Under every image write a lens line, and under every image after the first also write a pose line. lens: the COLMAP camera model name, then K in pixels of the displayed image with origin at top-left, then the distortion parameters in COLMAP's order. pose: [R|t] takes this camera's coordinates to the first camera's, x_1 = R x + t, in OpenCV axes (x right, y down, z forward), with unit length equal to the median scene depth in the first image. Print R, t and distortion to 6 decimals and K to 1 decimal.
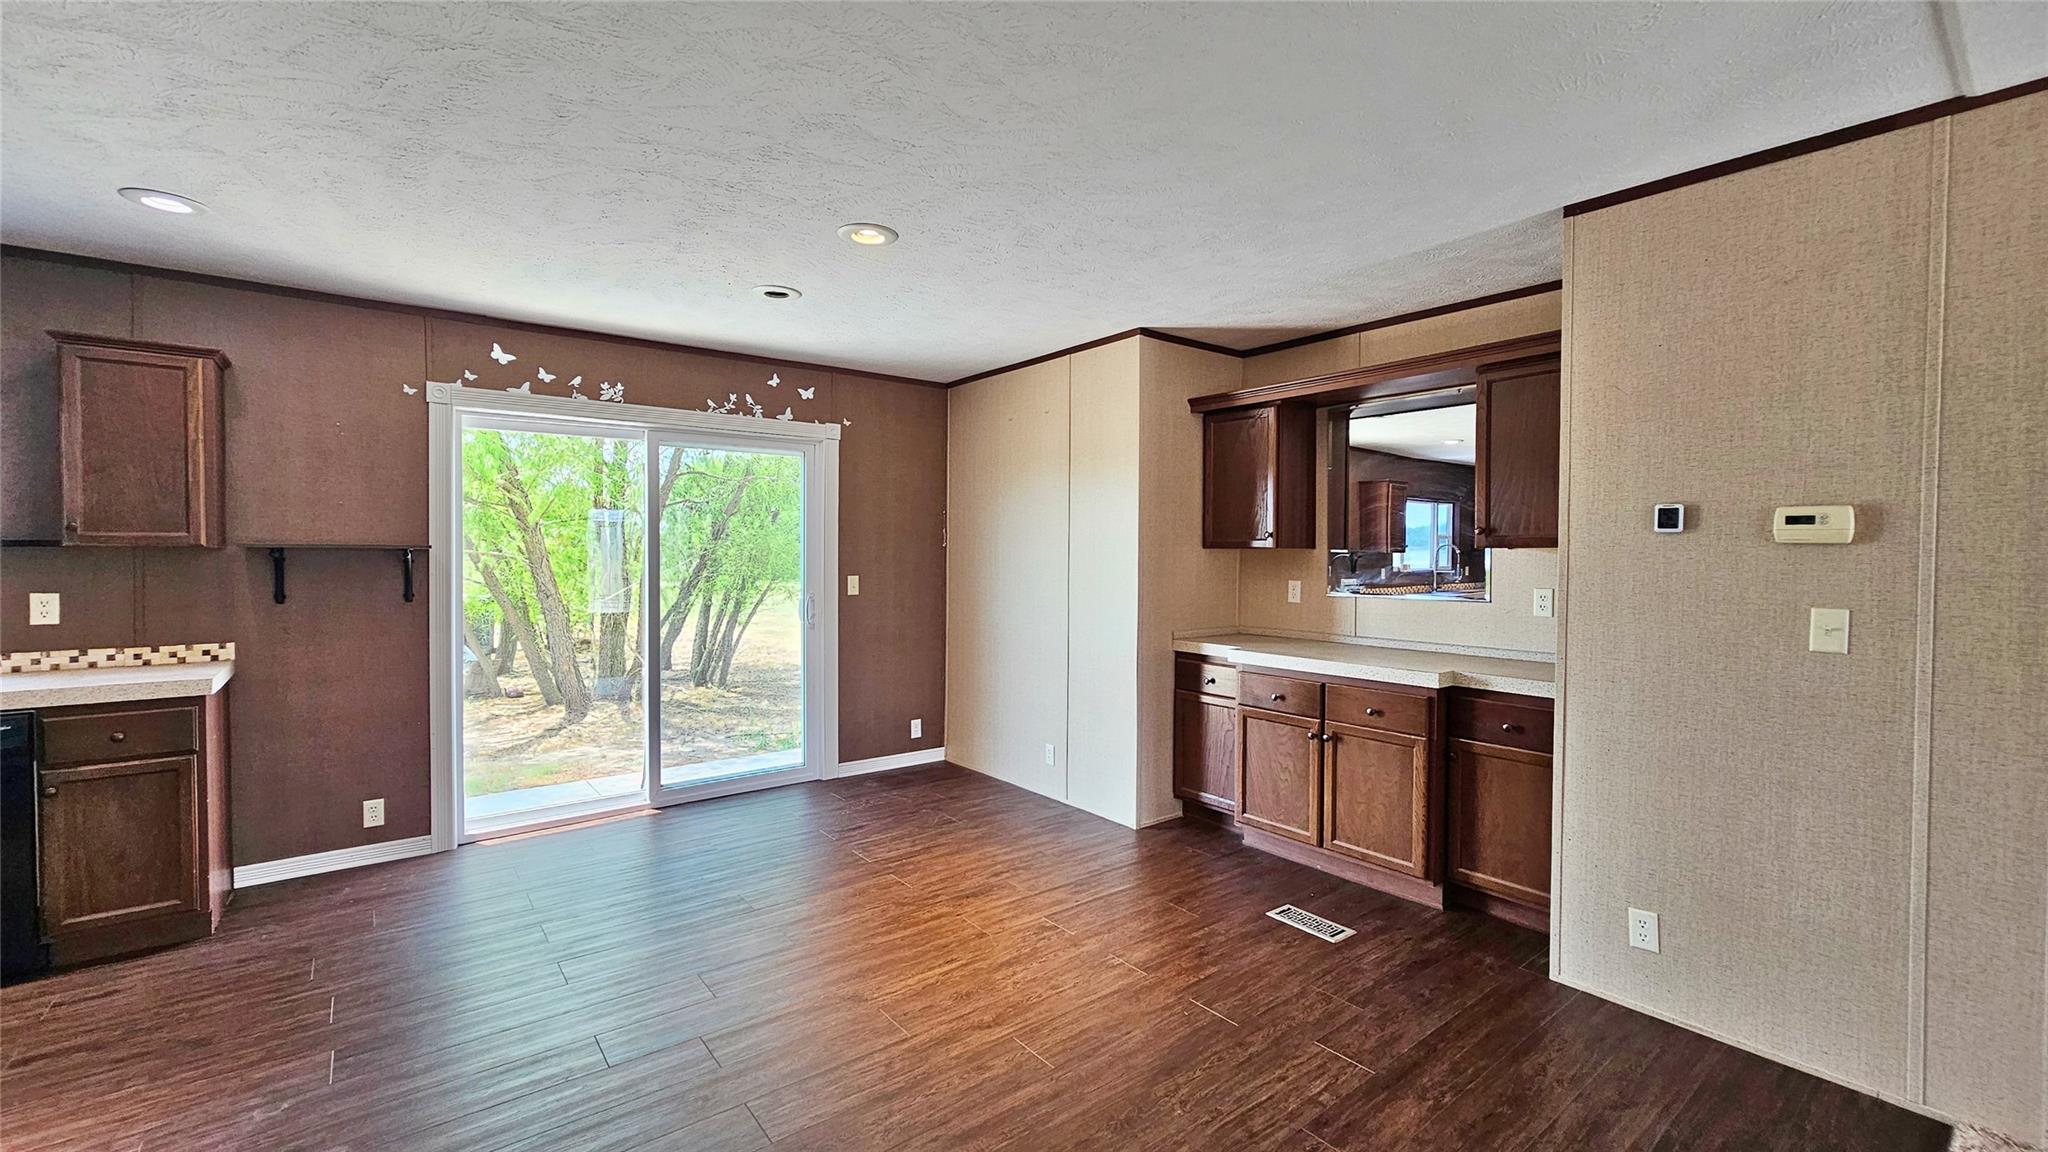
lens RADIAL K [[842.0, 0, 1032.7], [0, 842.0, 569.1], [0, 0, 1]] dist [0.000674, 0.000198]
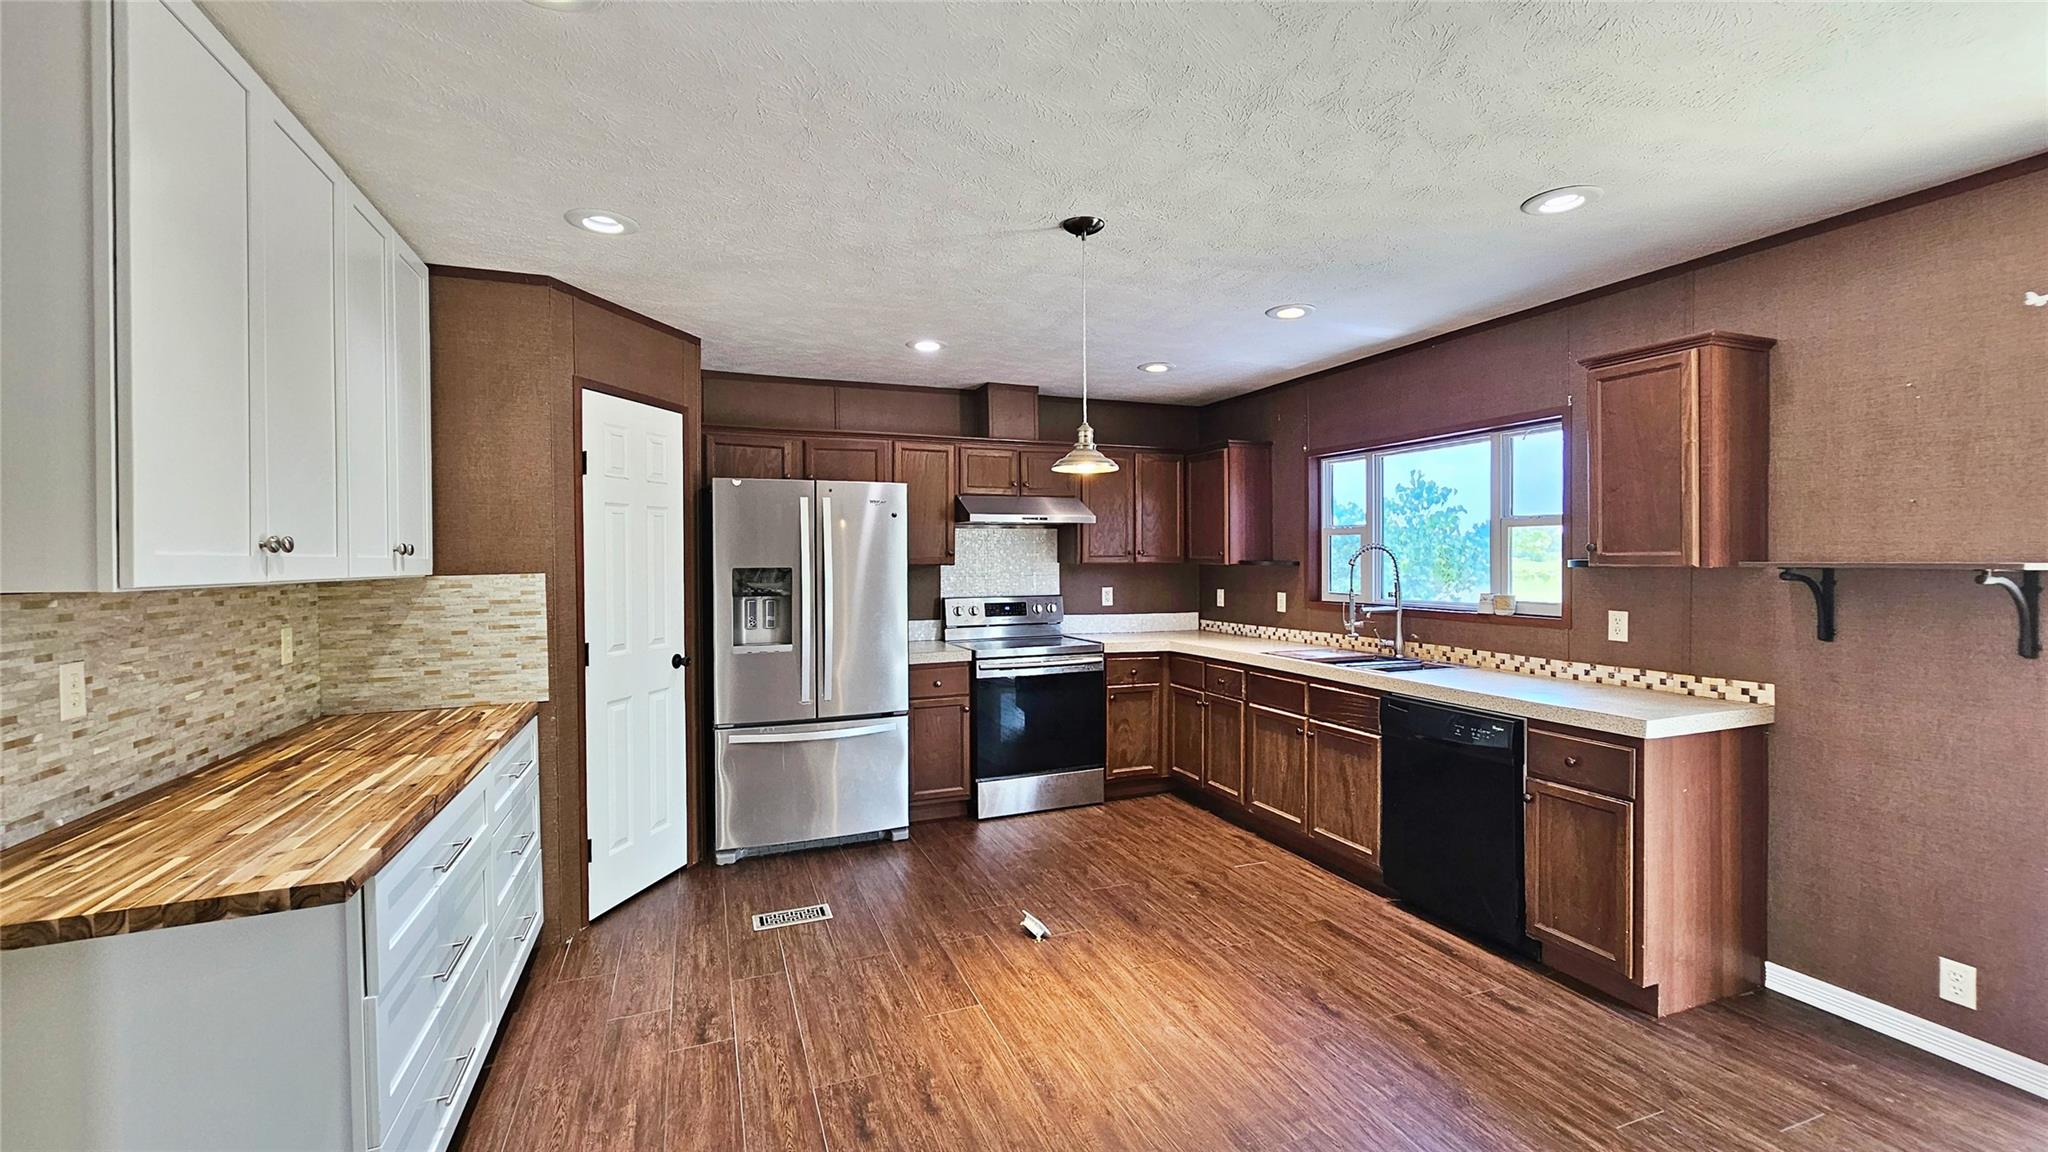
lens RADIAL K [[842.0, 0, 1032.7], [0, 842.0, 569.1], [0, 0, 1]] dist [0.000674, 0.000198]
pose [[-0.281365, 0.005917, -0.959583, 0.029897], [-0.015479, 0.999823, 0.010704, -0.022974], [0.959476, 0.017865, -0.281223, 0.593465]]
